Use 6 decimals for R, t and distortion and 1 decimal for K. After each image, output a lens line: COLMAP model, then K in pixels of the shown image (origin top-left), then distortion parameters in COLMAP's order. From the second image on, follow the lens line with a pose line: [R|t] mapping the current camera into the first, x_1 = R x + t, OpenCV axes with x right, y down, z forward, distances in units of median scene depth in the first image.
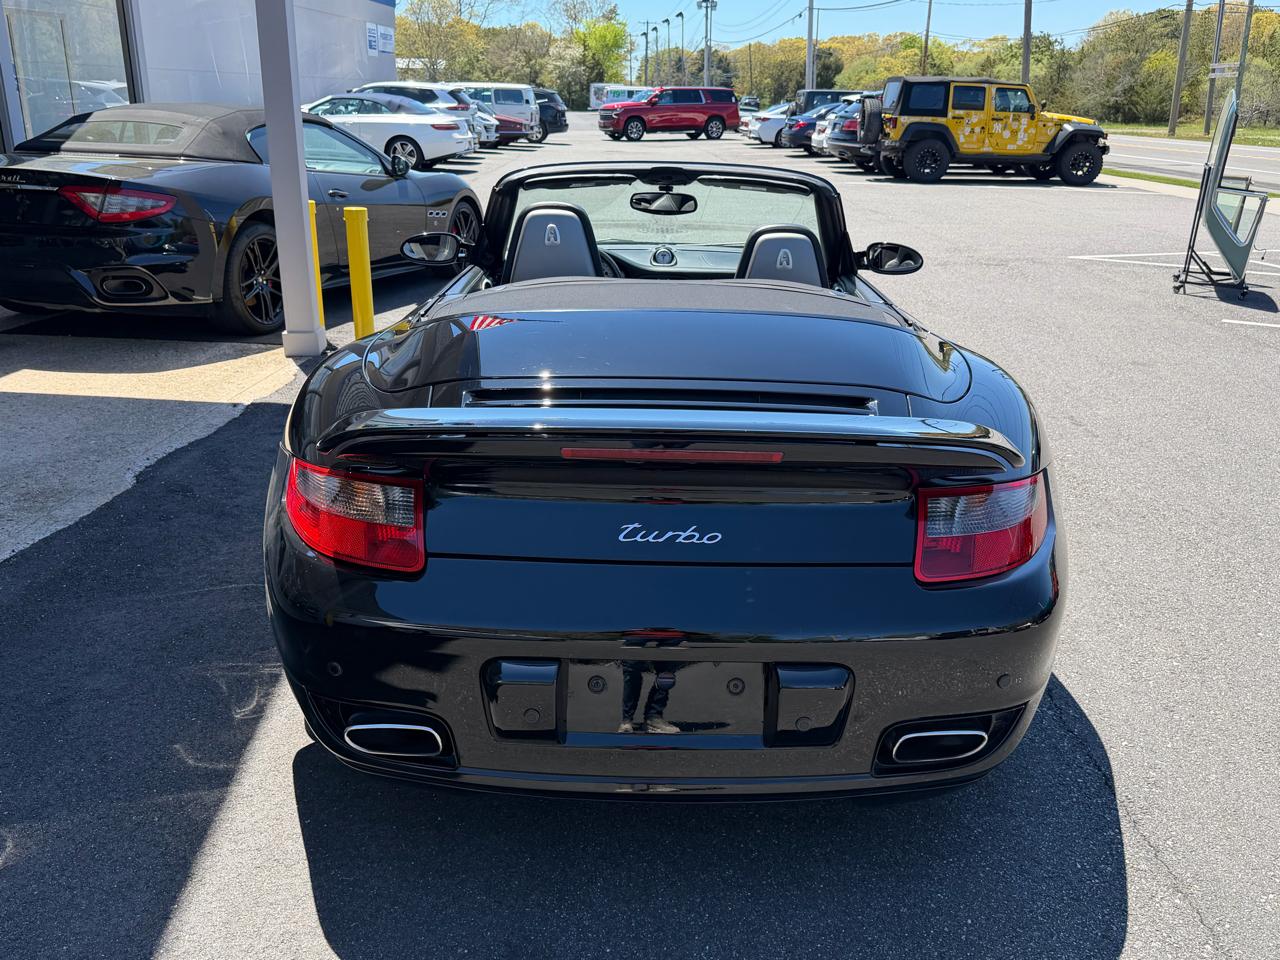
lens RADIAL K [[1130.4, 0, 640.0], [0, 1130.4, 480.0], [0, 0, 1]] dist [0.044893, -0.078276]
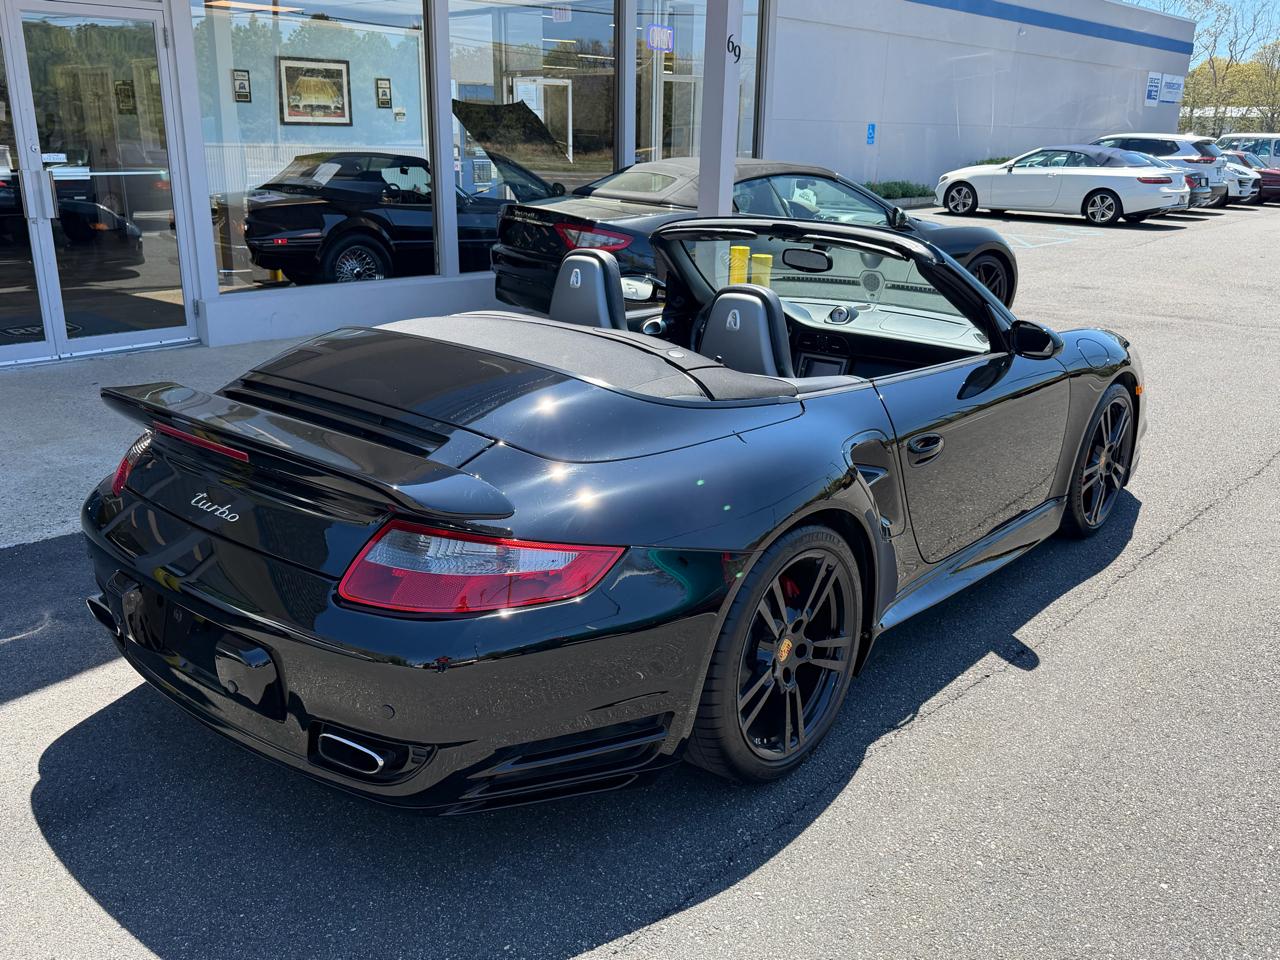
lens RADIAL K [[1130.4, 0, 640.0], [0, 1130.4, 480.0], [0, 0, 1]] dist [0.044893, -0.078276]
pose [[0.771612, 0.178619, -0.610500, 0.088727], [-0.203283, 0.978678, 0.029410, -0.008839], [0.602737, 0.101411, 0.791470, 0.023237]]
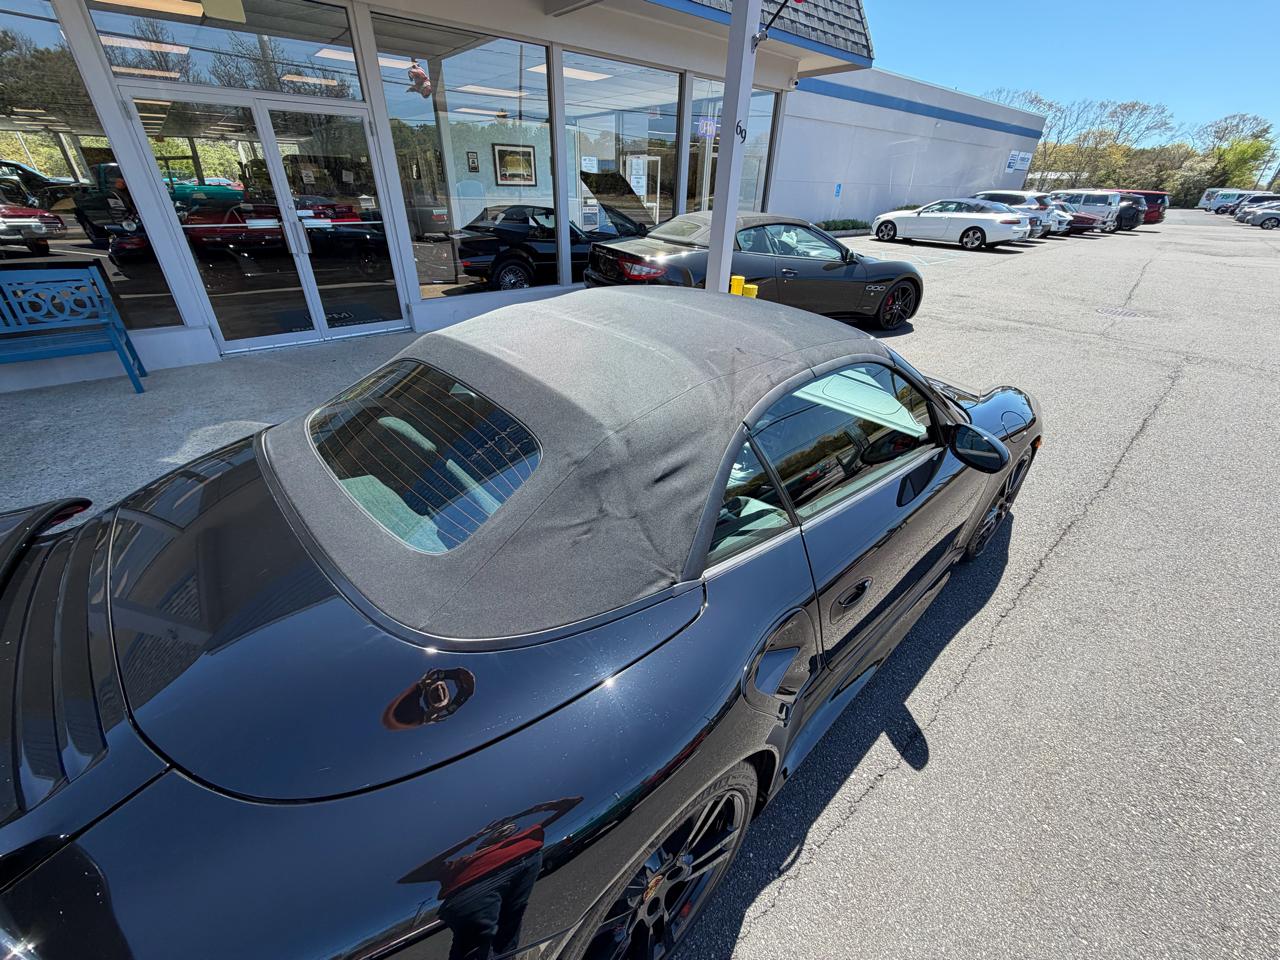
lens RADIAL K [[520.4, 0, 634.0], [0, 520.4, 479.2], [0, 0, 1]] dist [0.001585, -0.001288]
pose [[0.675970, 0.355233, -0.645658, 0.052343], [-0.238480, 0.934449, 0.264446, -0.034427], [0.697275, -0.024781, 0.716375, 0.086599]]
